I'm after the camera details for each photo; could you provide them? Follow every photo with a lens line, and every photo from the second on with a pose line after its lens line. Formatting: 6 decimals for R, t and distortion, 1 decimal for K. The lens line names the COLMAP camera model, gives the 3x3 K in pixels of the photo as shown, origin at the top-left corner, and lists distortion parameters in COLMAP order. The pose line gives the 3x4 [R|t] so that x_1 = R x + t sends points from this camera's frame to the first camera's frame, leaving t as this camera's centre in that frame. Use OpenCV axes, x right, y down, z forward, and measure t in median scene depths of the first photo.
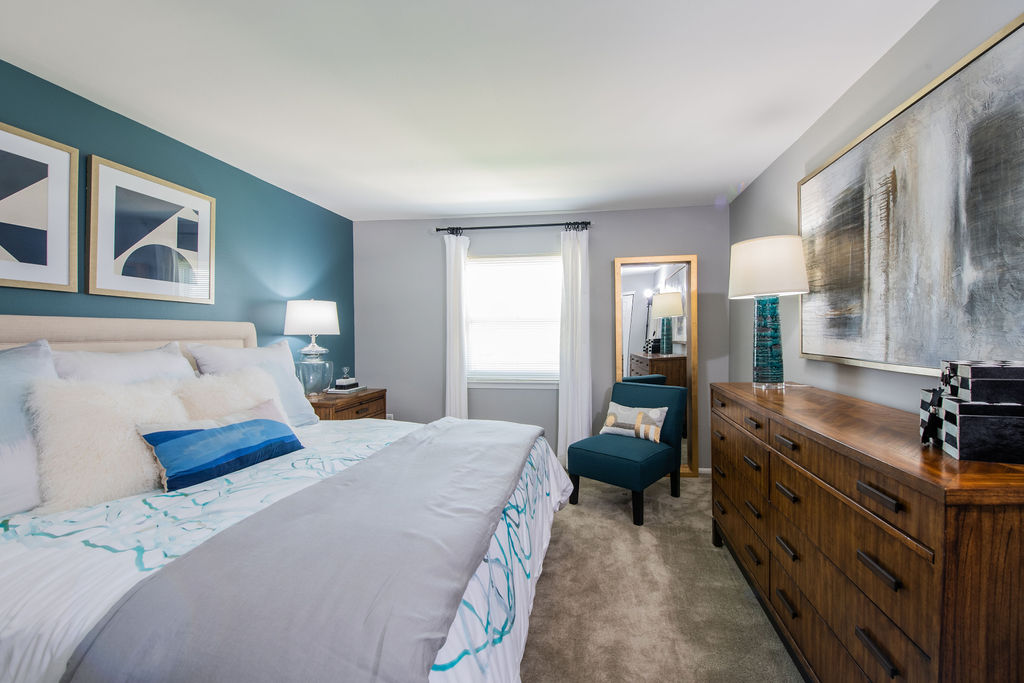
lens RADIAL K [[410.3, 0, 534.7], [0, 410.3, 337.2], [0, 0, 1]] dist [-0.021698, -0.001208]
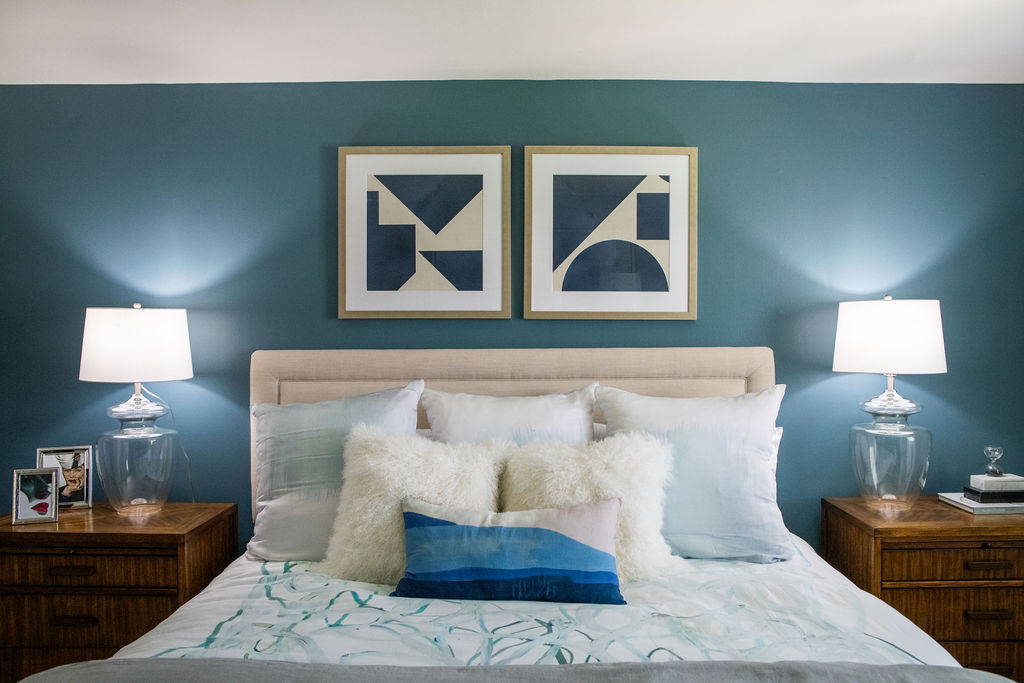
lens RADIAL K [[745.4, 0, 507.6], [0, 745.4, 332.5], [0, 0, 1]] dist [-0.084246, 0.051937]
pose [[0.147051, -0.000460, -0.989129, 0.349765], [-0.006602, 0.999977, -0.001446, -0.075409], [0.989107, 0.006743, 0.147045, 0.709531]]
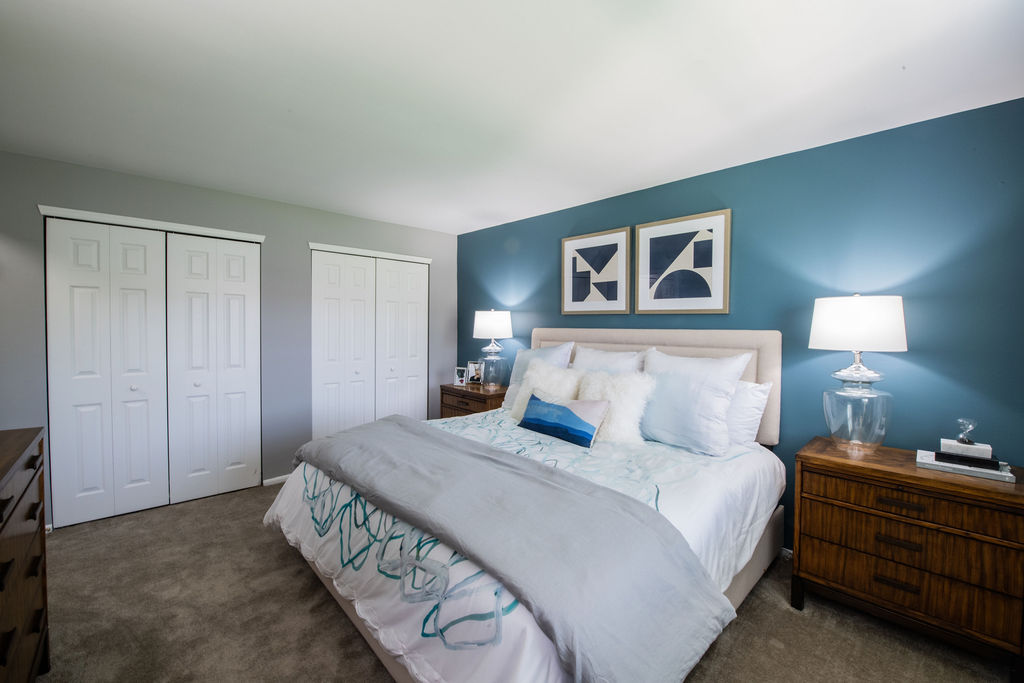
lens RADIAL K [[410.3, 0, 520.7], [0, 410.3, 327.4], [0, 0, 1]] dist [-0.021698, -0.001208]
pose [[-0.605831, 0.010272, -0.795527, 0.436933], [-0.009076, 0.999762, 0.019820, -0.079371], [0.795541, 0.019228, -0.605594, 1.548281]]
